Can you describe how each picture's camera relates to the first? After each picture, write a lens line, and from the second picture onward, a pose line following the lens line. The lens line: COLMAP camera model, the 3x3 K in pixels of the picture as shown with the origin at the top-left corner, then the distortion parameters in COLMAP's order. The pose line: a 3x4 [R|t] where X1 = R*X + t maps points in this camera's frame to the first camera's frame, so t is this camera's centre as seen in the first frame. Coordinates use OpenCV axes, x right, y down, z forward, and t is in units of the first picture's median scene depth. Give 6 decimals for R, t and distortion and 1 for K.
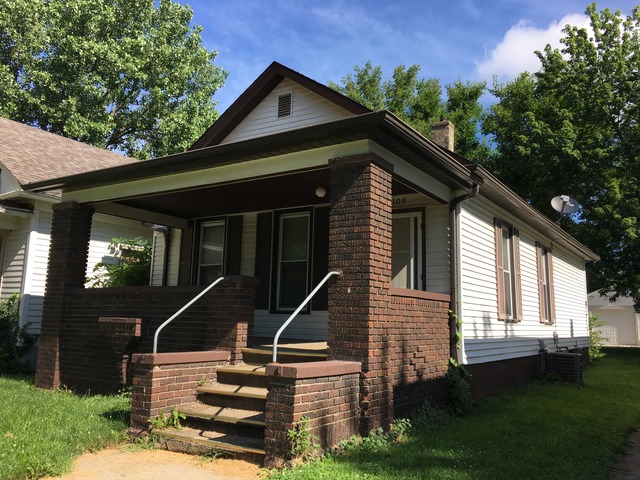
lens RADIAL K [[545.3, 0, 320.0], [0, 545.3, 240.0], [0, 0, 1]] dist [0.088991, -0.096411]
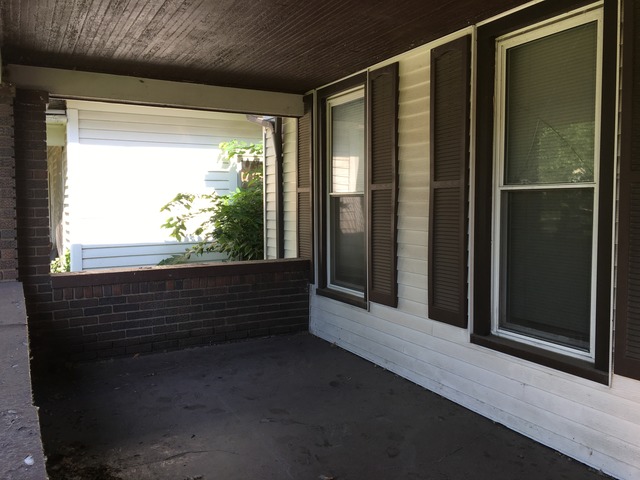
lens RADIAL K [[545.3, 0, 320.0], [0, 545.3, 240.0], [0, 0, 1]] dist [0.088991, -0.096411]
pose [[0.885973, -0.002024, -0.463732, -0.013861], [0.099851, 0.977367, 0.186504, -0.002000], [0.452859, -0.211542, 0.866123, 0.588018]]
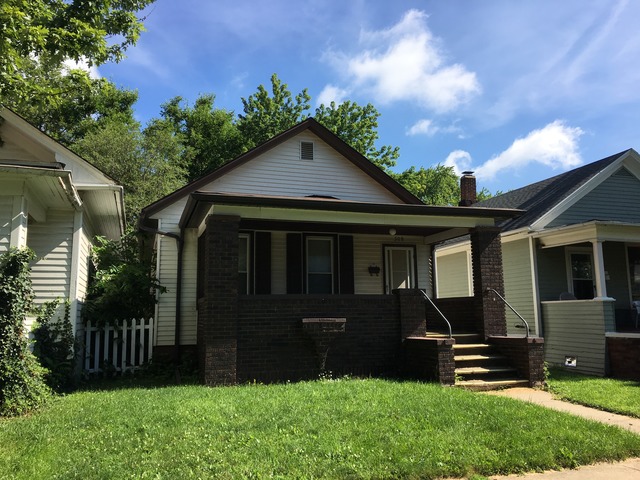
lens RADIAL K [[545.3, 0, 320.0], [0, 545.3, 240.0], [0, 0, 1]] dist [0.088991, -0.096411]
pose [[0.626315, 0.075134, 0.775941, -0.945838], [-0.084539, 0.996021, -0.028208, -0.003508], [-0.774973, -0.047930, 0.630174, 0.145679]]
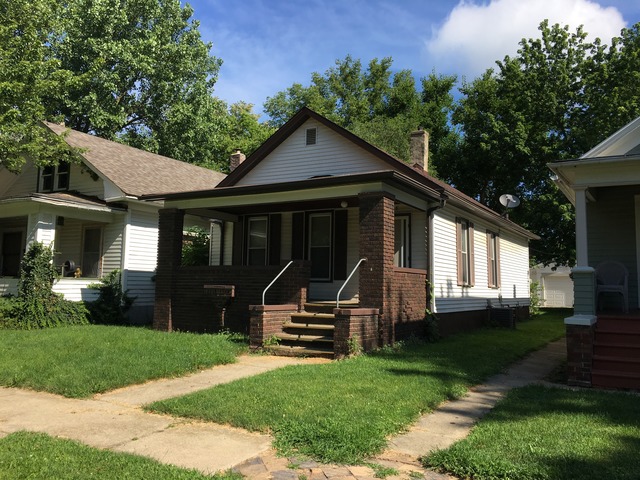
lens RADIAL K [[542.2, 0, 311.9], [0, 542.2, 240.4], [0, 0, 1]] dist [0.044464, -0.000285]
pose [[0.999428, -0.003971, 0.033582, -0.102949], [0.002042, 0.998356, 0.057277, -0.053206], [-0.033754, -0.057176, 0.997793, -0.386791]]
